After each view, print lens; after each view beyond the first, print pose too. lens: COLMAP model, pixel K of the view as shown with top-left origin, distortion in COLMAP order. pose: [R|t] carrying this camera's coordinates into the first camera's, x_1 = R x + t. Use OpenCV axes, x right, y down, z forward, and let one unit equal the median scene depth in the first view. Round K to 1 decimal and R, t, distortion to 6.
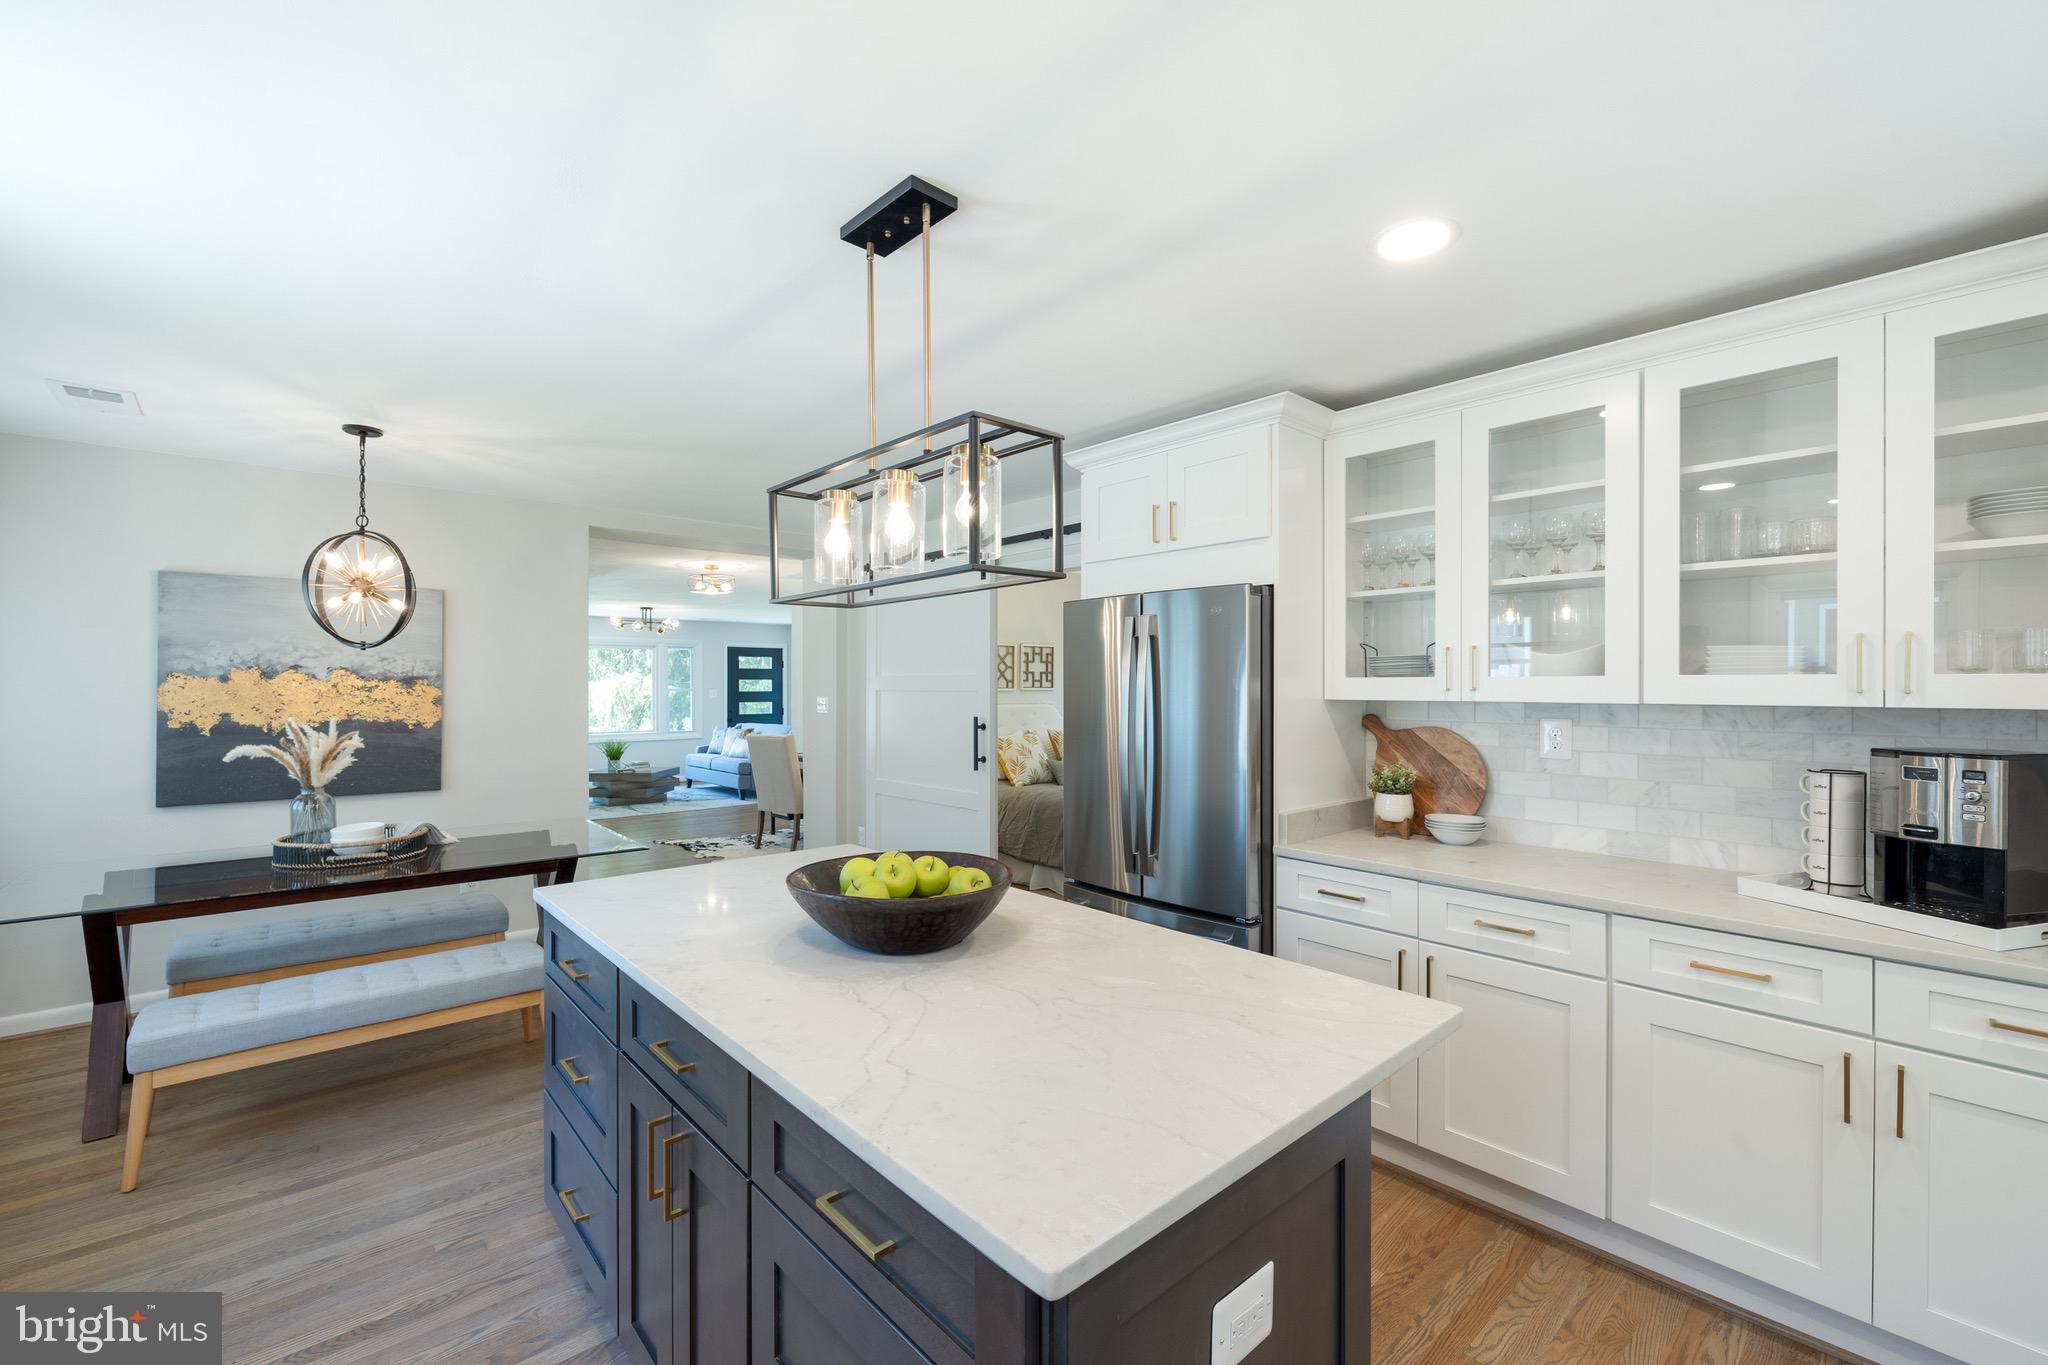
lens RADIAL K [[789.0, 0, 1022.1], [0, 789.0, 663.3], [0, 0, 1]] dist [-0.000773, -0.000016]
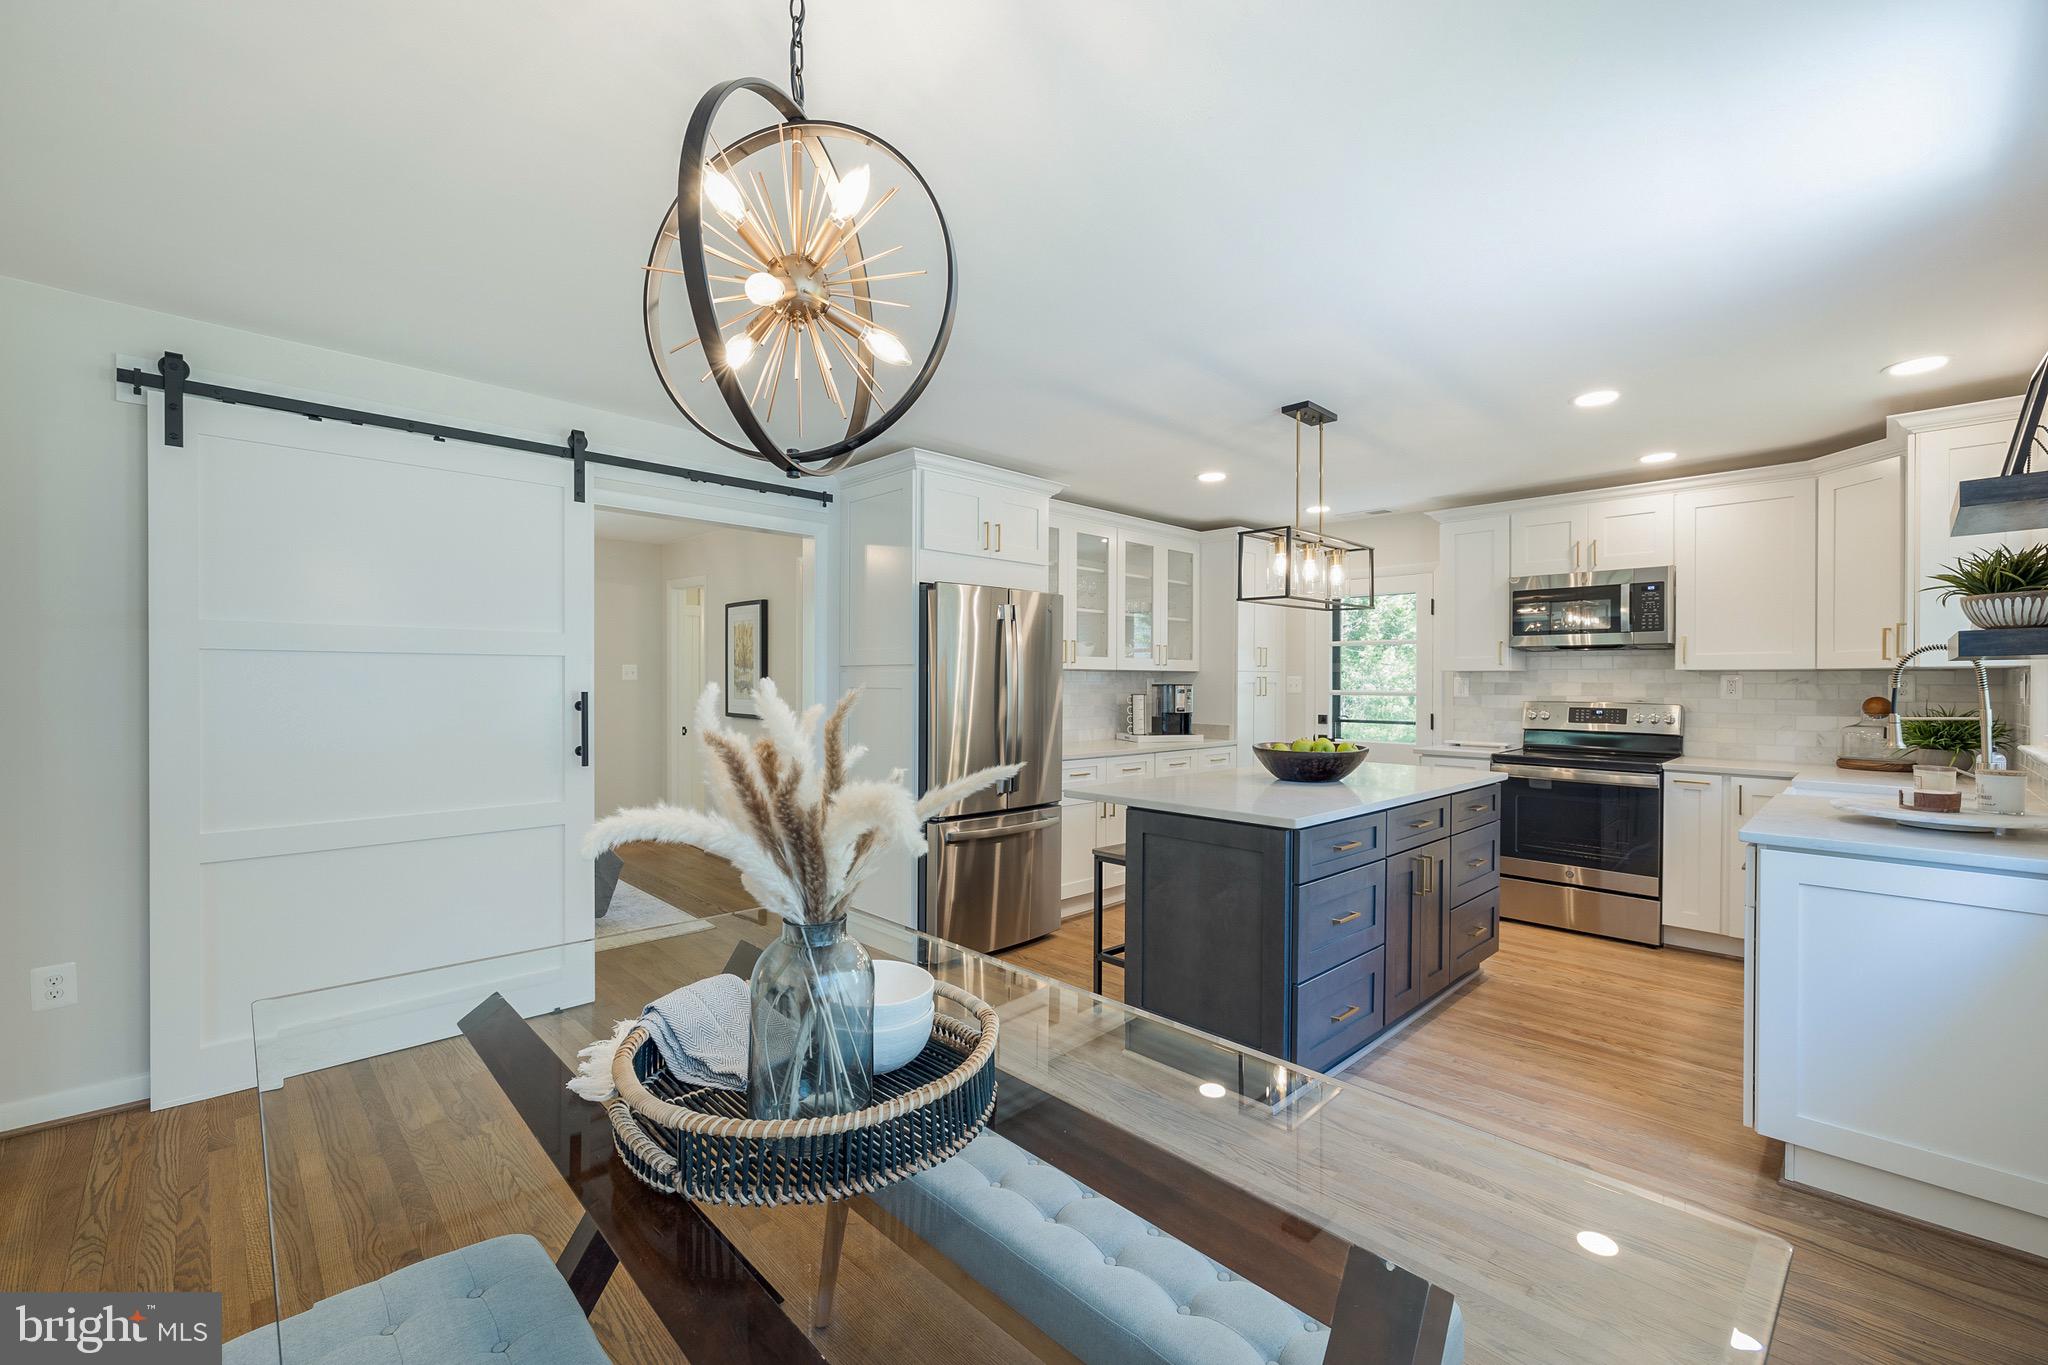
lens RADIAL K [[852.3, 0, 1021.1], [0, 852.3, 685.5], [0, 0, 1]] dist [-0.000936, 0.000007]
pose [[-0.078940, 0.001302, 0.996878, -1.904189], [0.004529, 0.999989, -0.000948, 0.117264], [-0.996869, 0.004440, -0.078946, 1.588903]]
